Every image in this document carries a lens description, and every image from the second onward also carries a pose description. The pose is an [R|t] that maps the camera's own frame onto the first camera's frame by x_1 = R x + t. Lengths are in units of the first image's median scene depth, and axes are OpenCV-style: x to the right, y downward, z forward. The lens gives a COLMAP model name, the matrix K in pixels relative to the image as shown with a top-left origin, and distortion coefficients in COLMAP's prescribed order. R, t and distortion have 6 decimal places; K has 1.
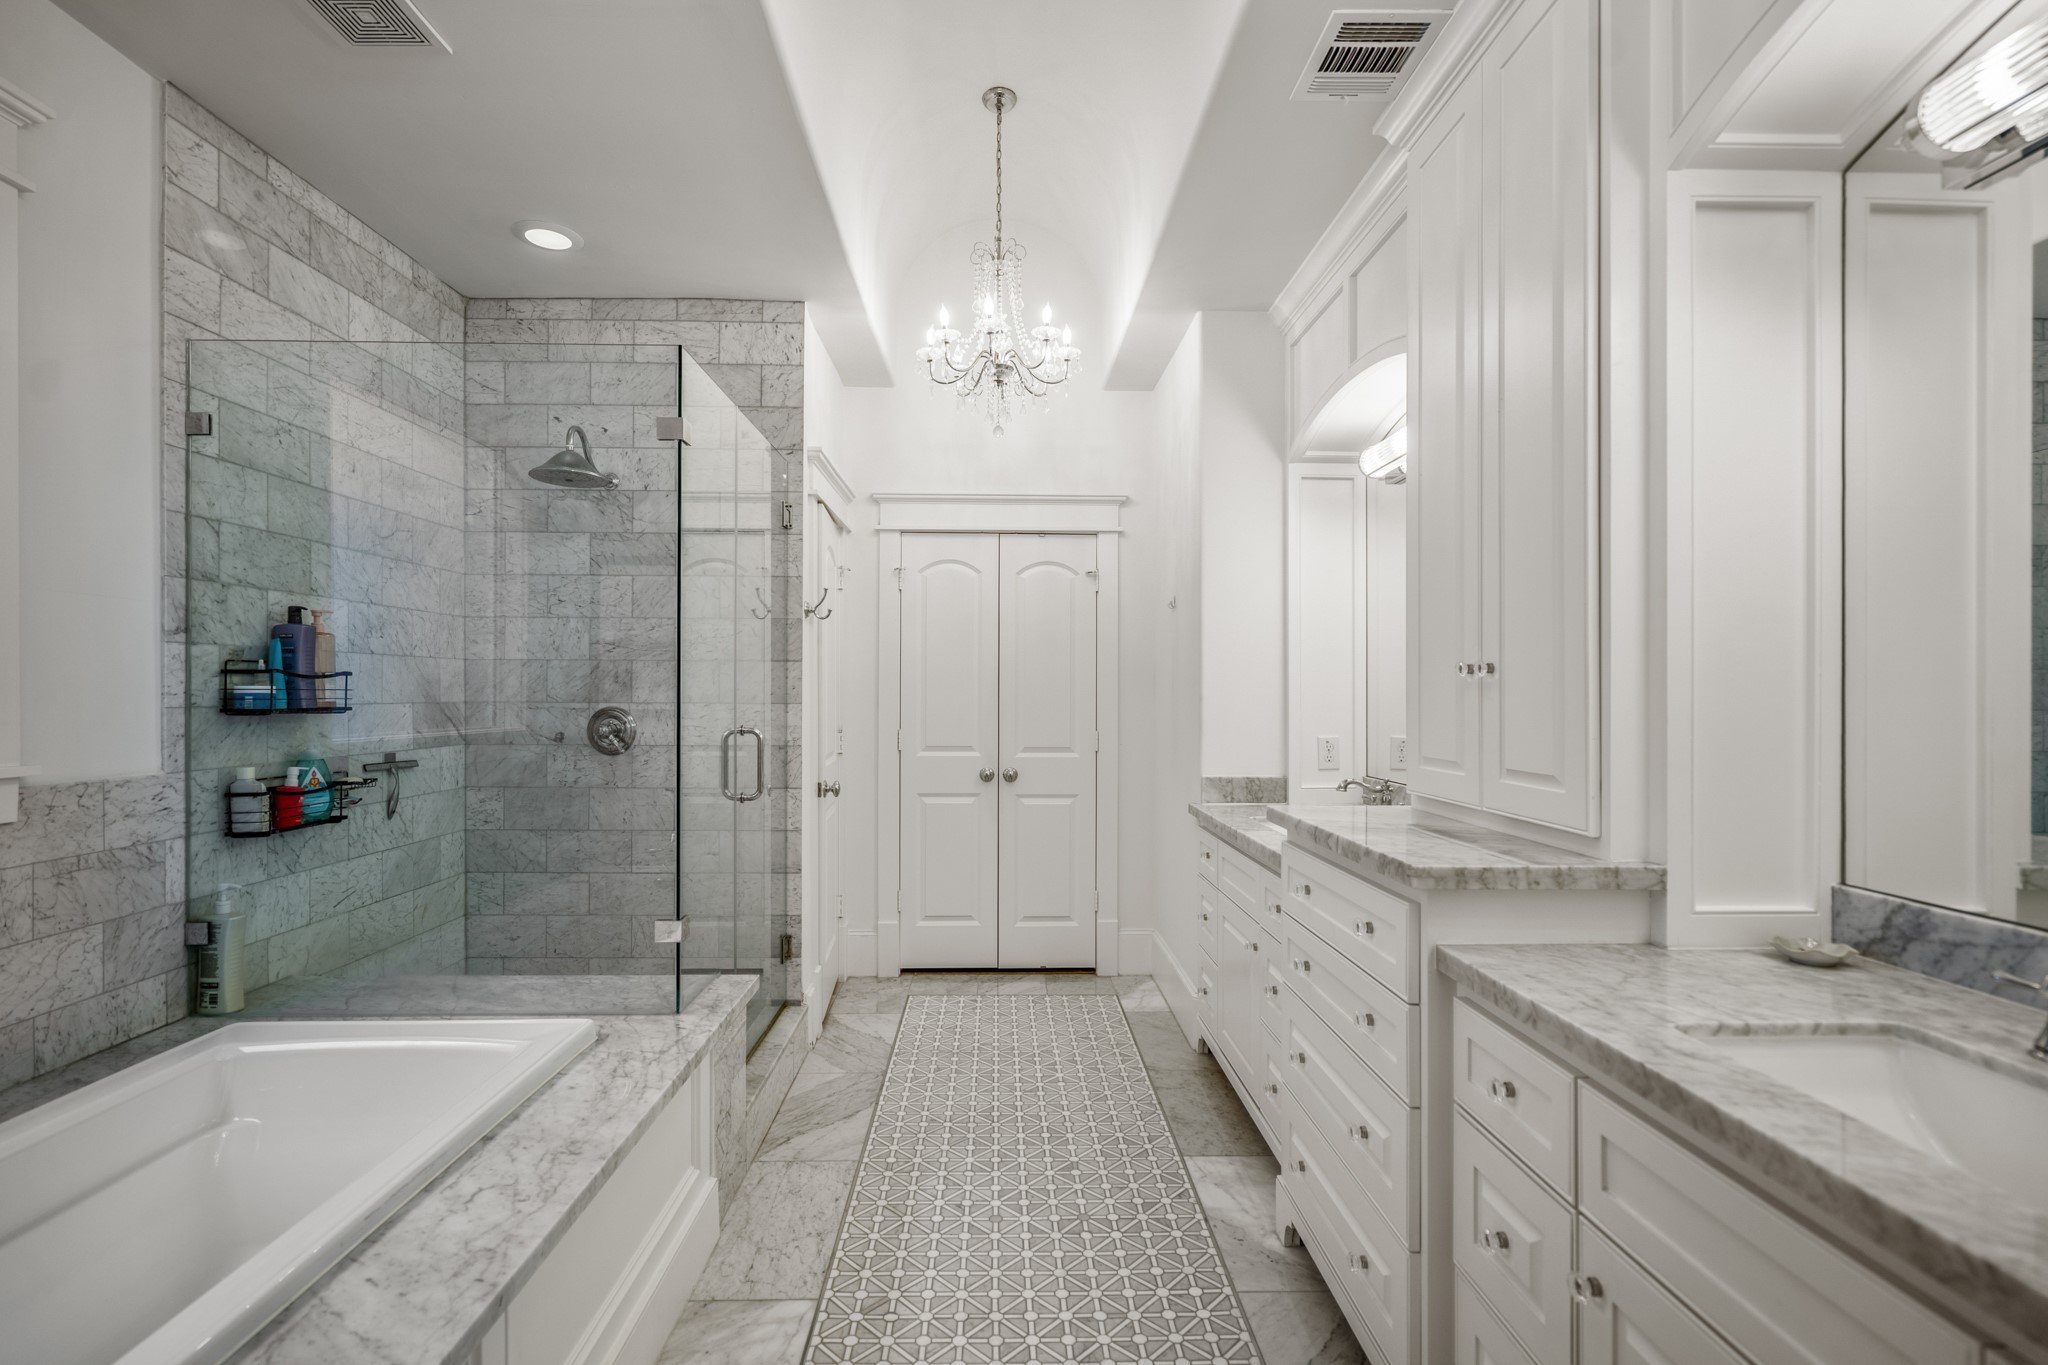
lens RADIAL K [[954.5, 0, 1024.0], [0, 954.5, 682.5], [0, 0, 1]] dist [0.000805, 0.000343]
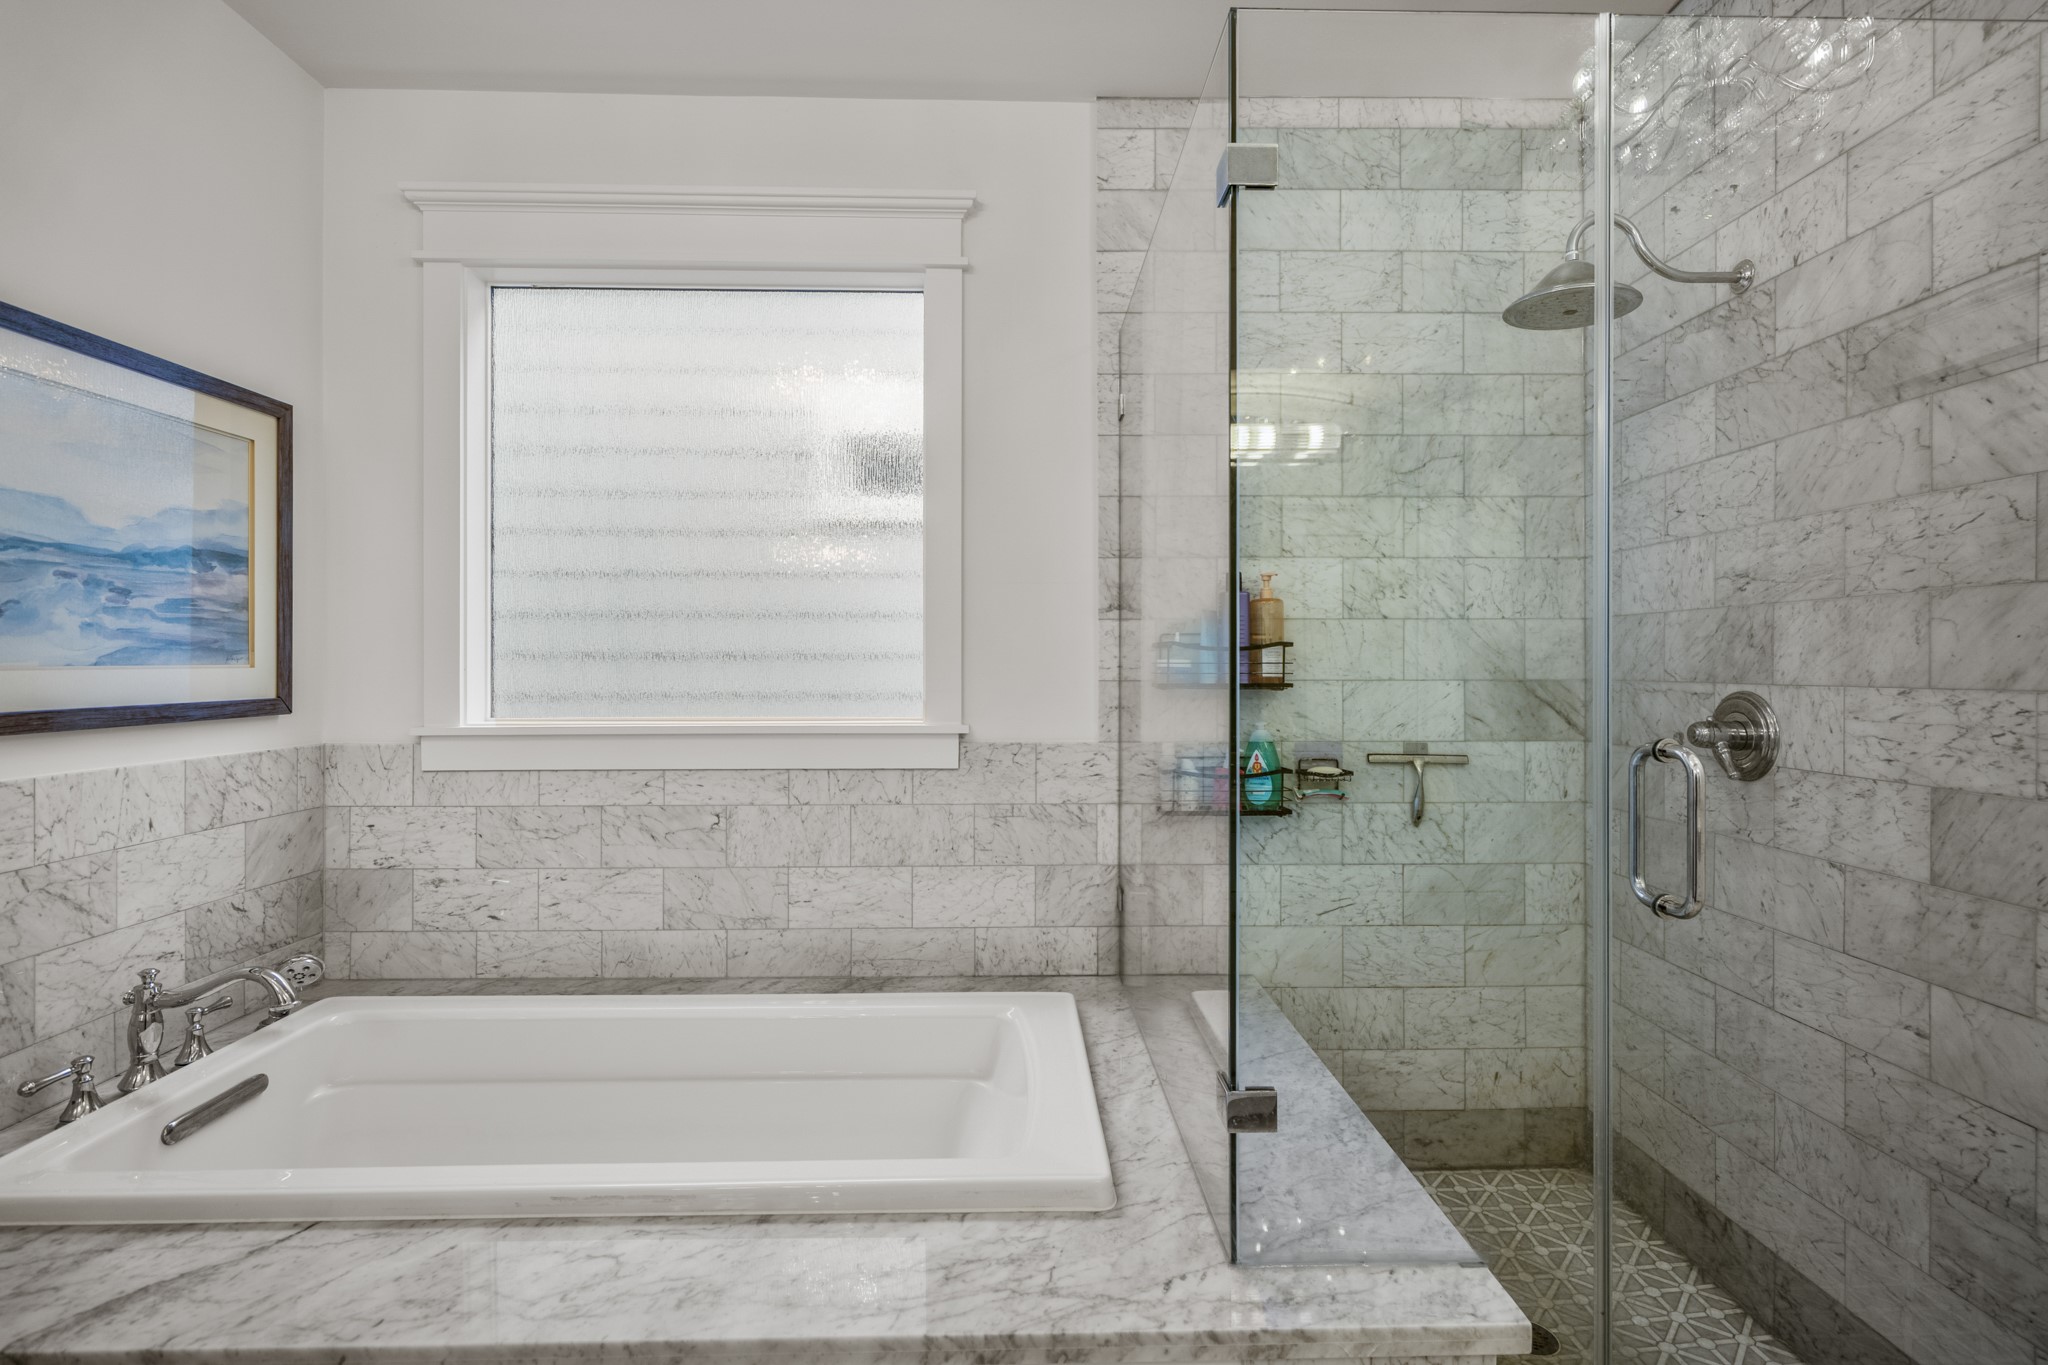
lens RADIAL K [[959.0, 0, 1018.9], [0, 959.0, 669.2], [0, 0, 1]] dist [0.000175, -0.000069]
pose [[-0.010754, -0.000103, -0.999942, 0.179406], [0.011954, 0.999929, -0.000231, 0.012067], [0.999871, -0.011956, -0.010752, 0.901816]]
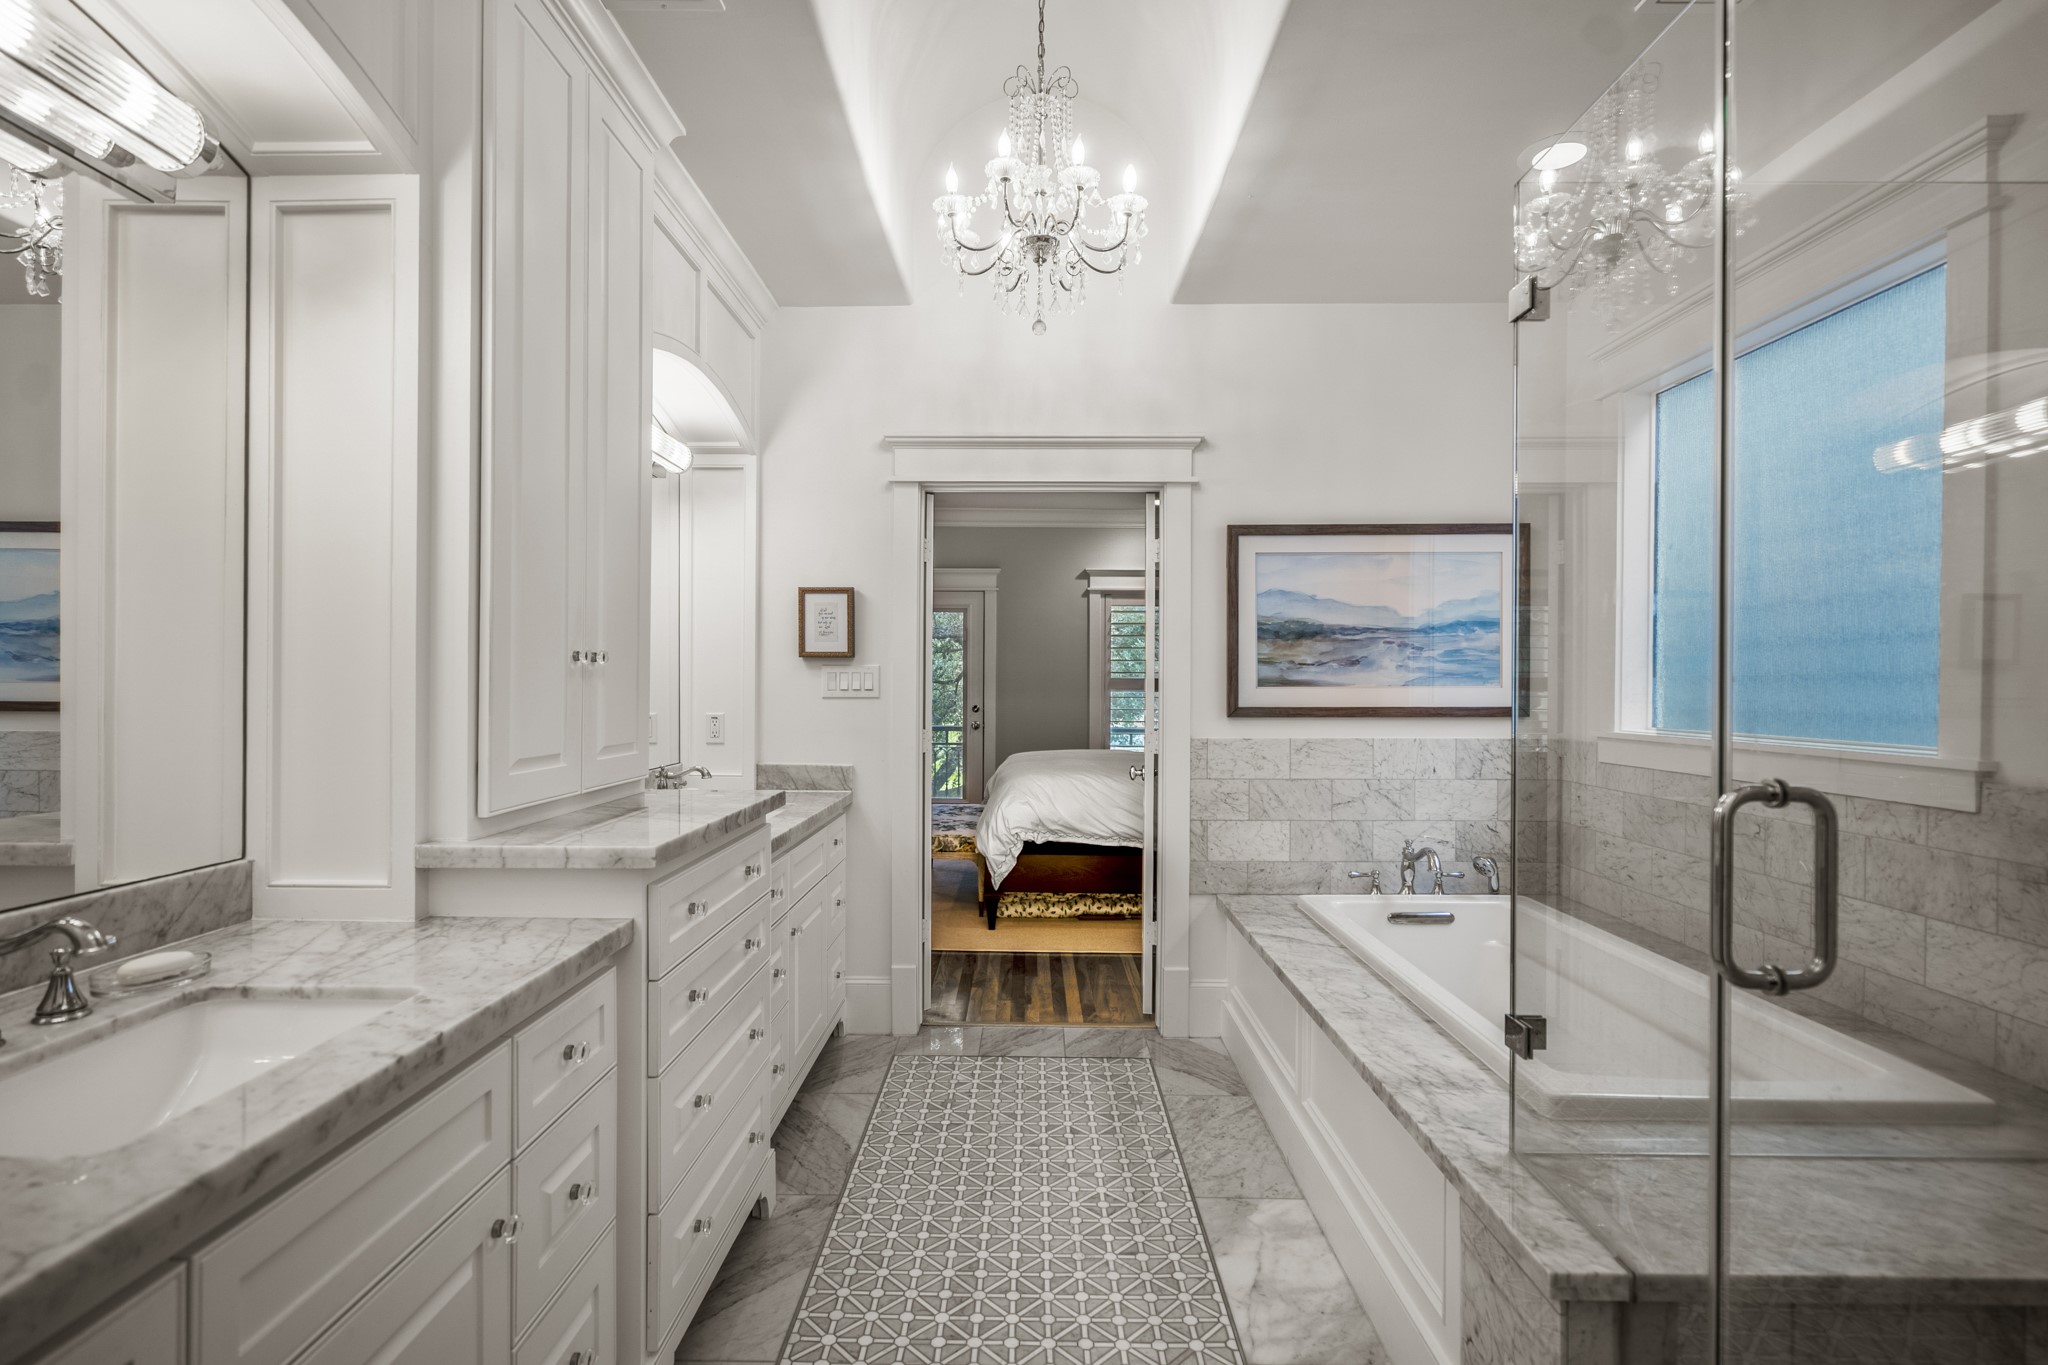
lens RADIAL K [[959.0, 0, 1018.9], [0, 959.0, 669.2], [0, 0, 1]] dist [0.000175, -0.000069]
pose [[-0.998814, -0.007738, 0.048066, -0.036015], [-0.009015, 0.999611, -0.026395, 0.019400], [-0.047843, -0.026797, -0.998495, 1.743915]]
